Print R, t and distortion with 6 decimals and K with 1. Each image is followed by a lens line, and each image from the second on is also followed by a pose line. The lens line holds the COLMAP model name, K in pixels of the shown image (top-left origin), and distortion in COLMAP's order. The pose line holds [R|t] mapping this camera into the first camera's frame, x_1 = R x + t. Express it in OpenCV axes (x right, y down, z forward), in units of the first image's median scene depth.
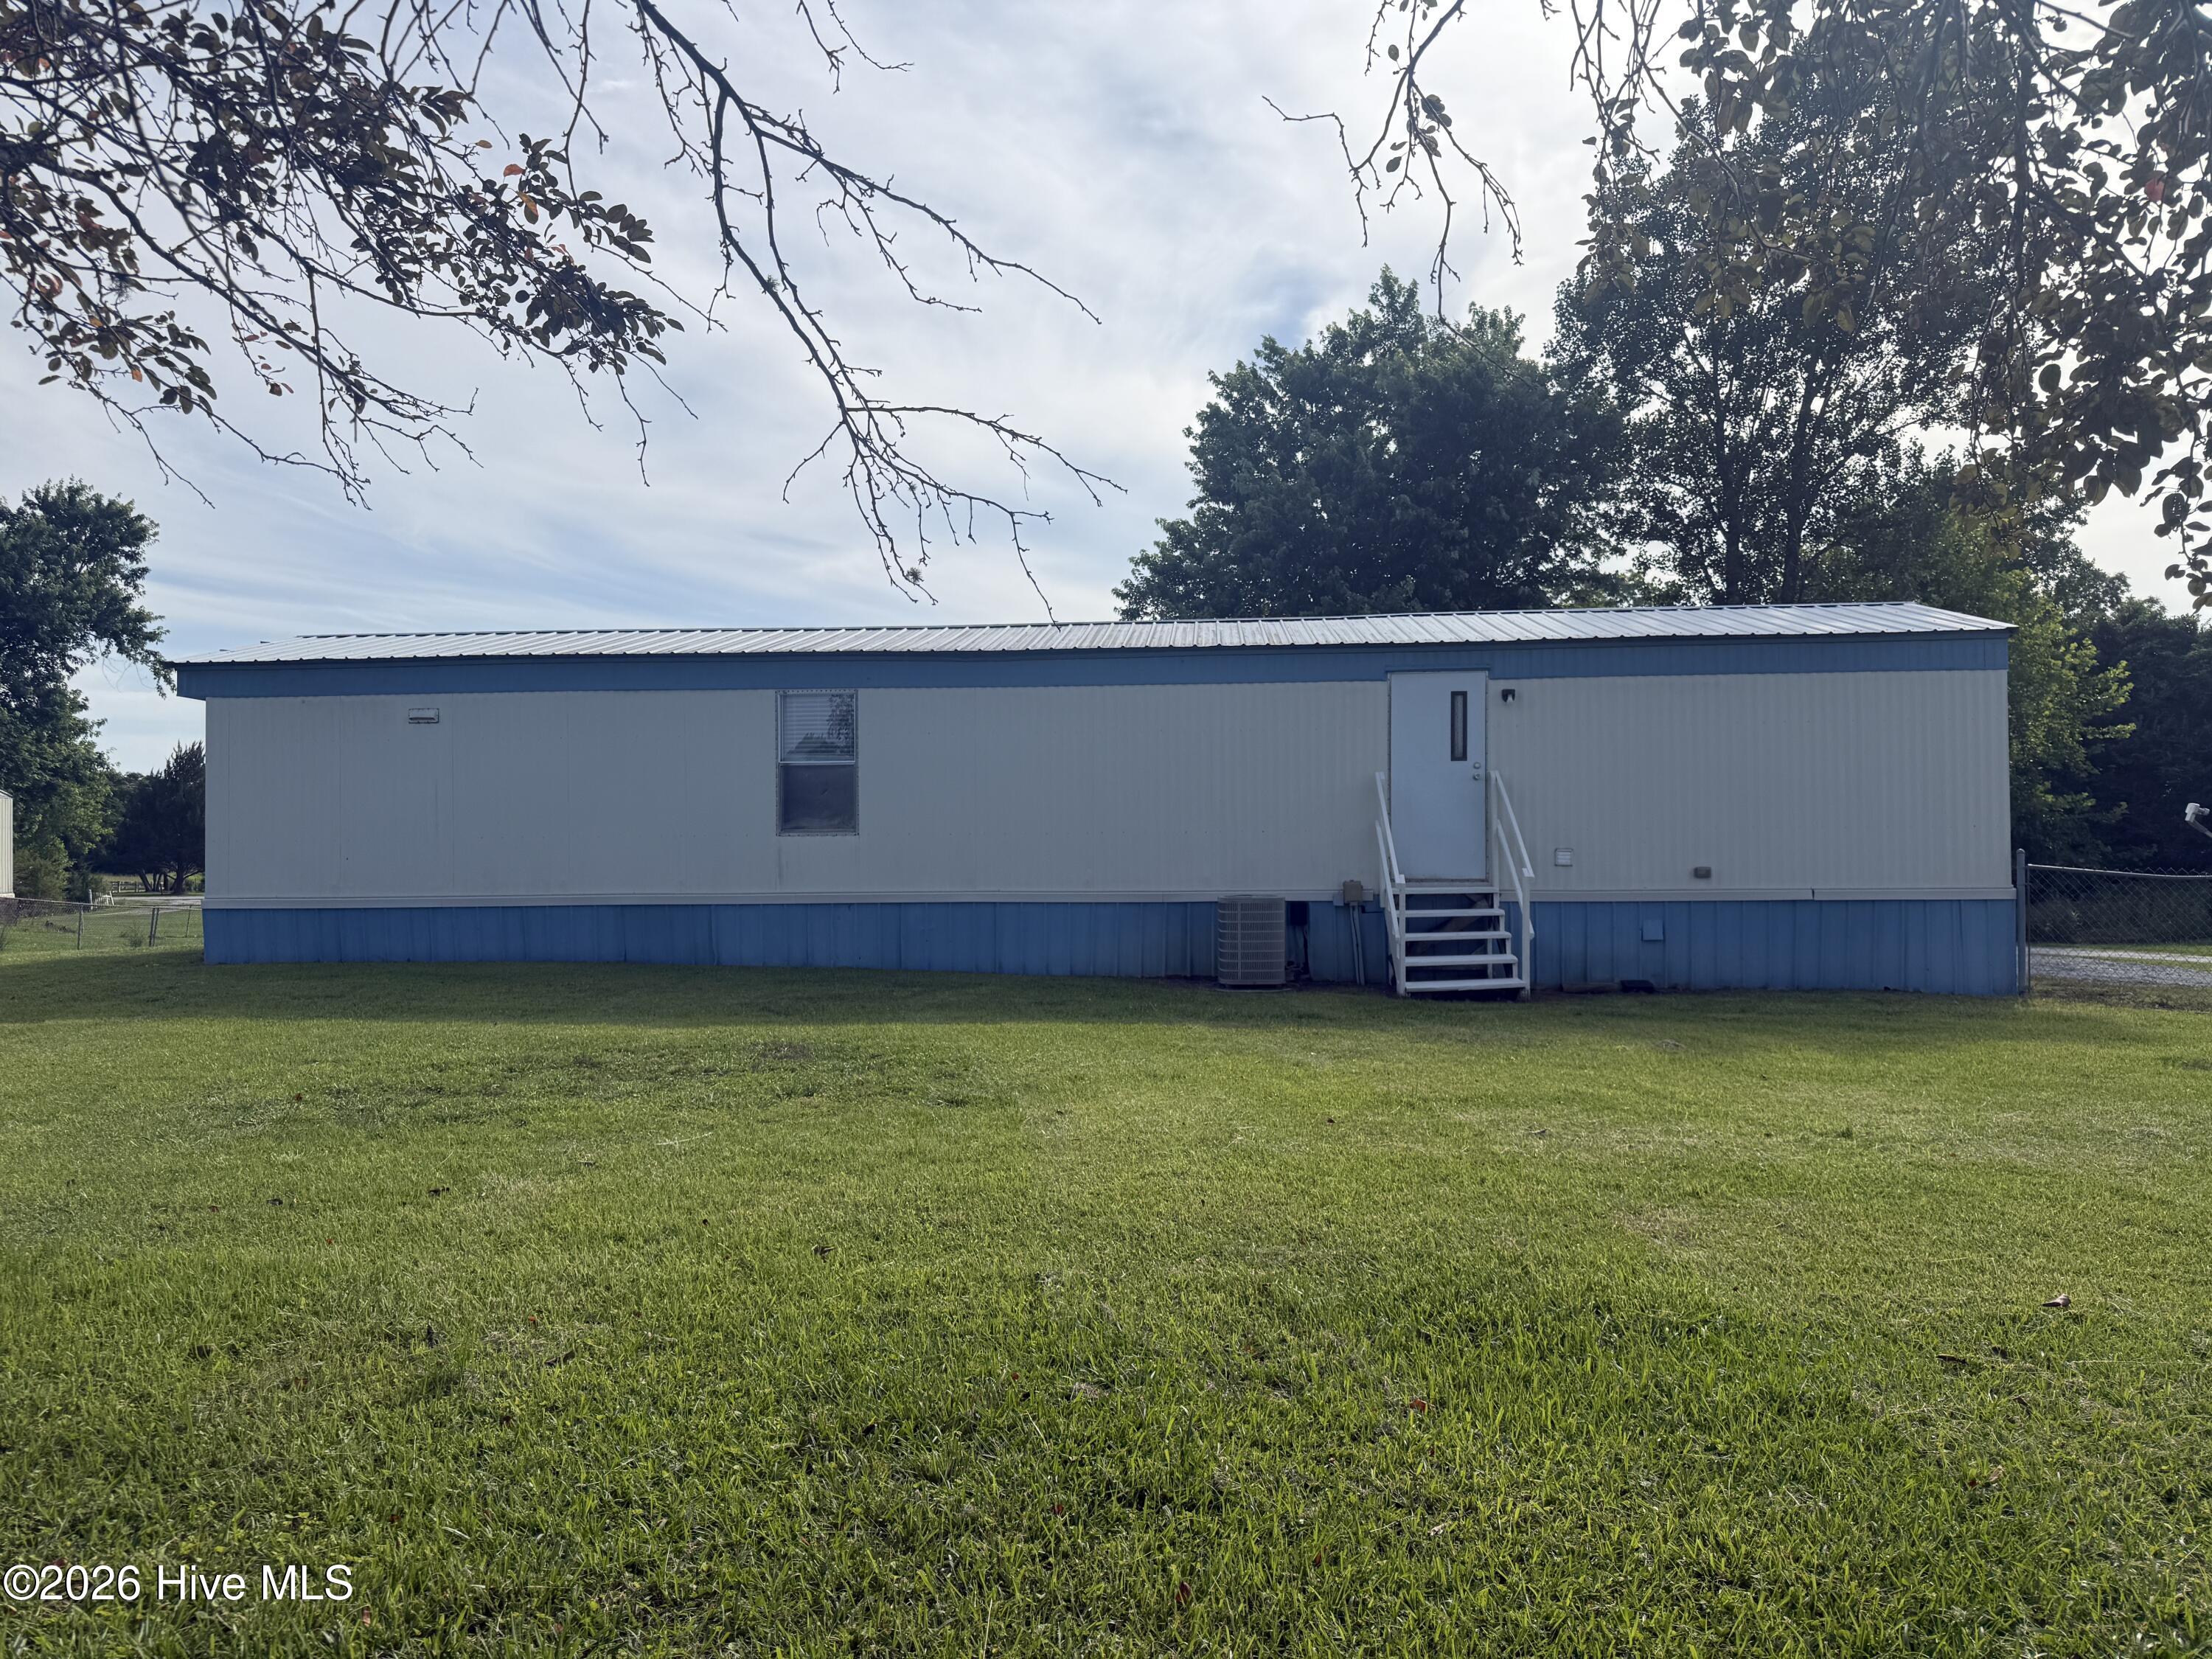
lens RADIAL K [[1573.0, 0, 1106.7], [0, 1573.0, 798.9], [0, 0, 1]] dist [0.077872, -0.000938]
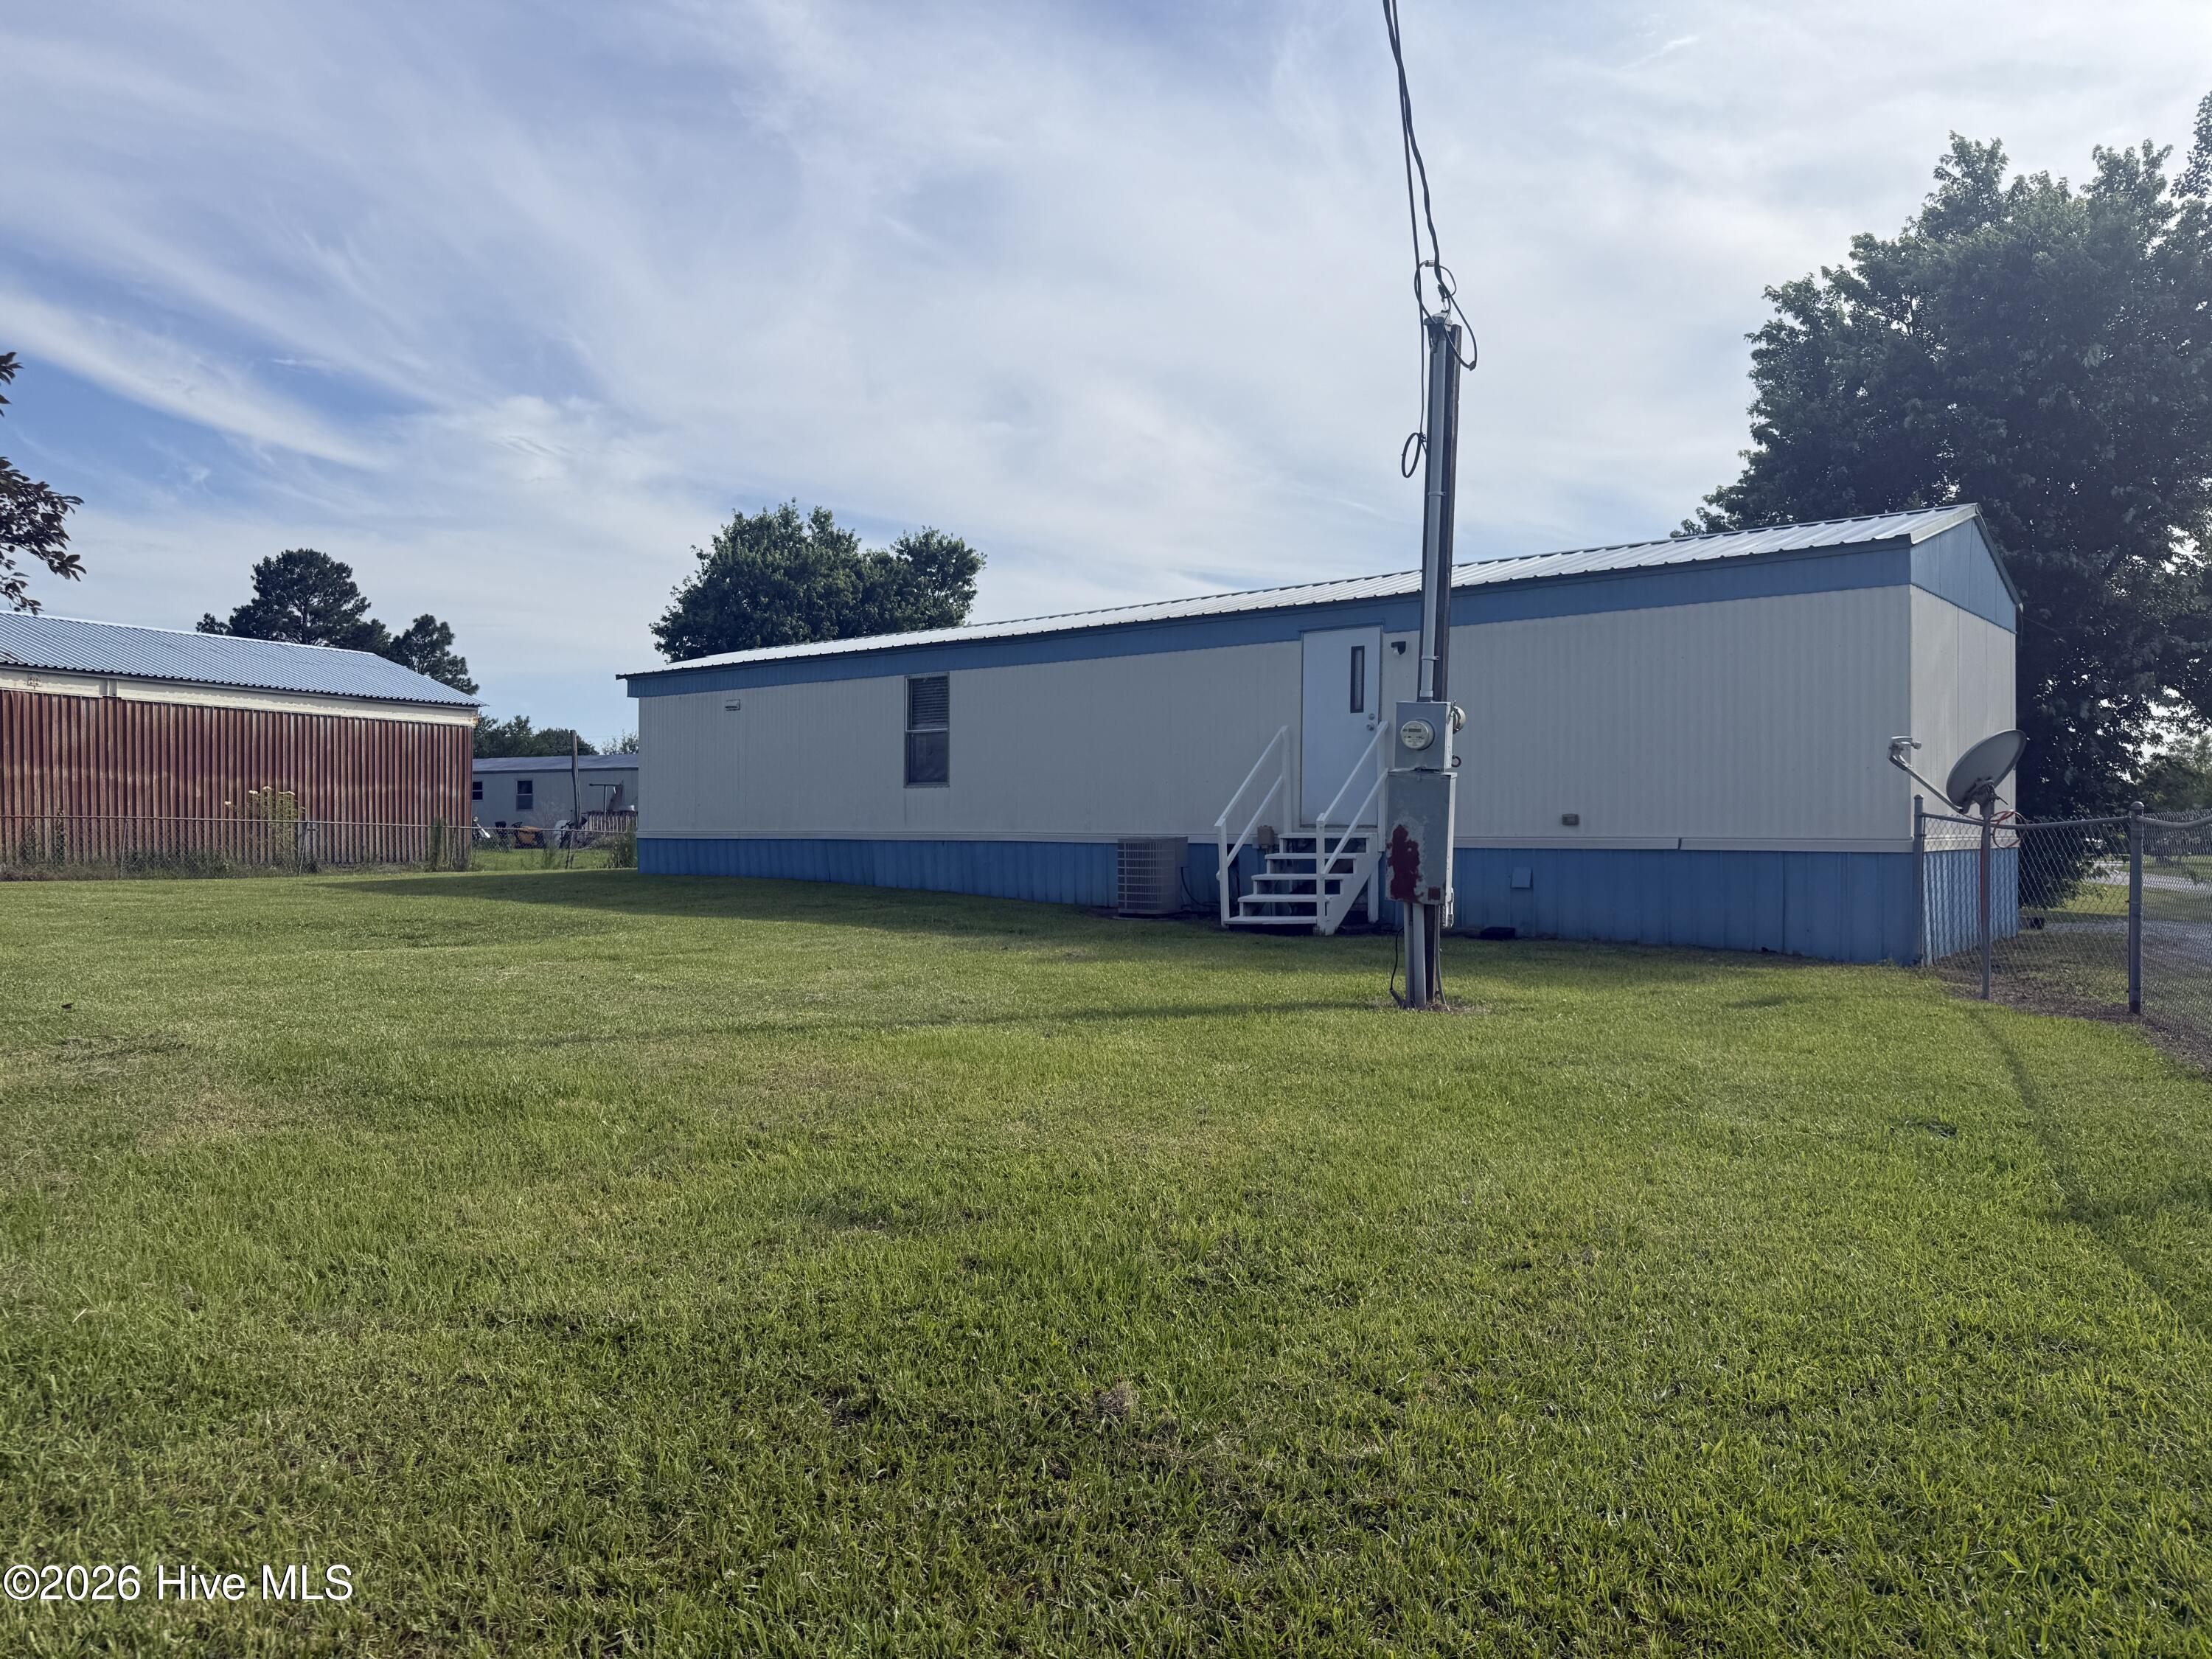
lens RADIAL K [[1587.6, 0, 1127.9], [0, 1587.6, 841.5], [0, 0, 1]] dist [-0.002576, -0.003086]
pose [[0.817316, 0.013743, -0.576026, 0.698102], [0.014960, 0.998872, 0.045059, 0.011308], [0.575996, -0.045445, 0.816188, 0.044848]]
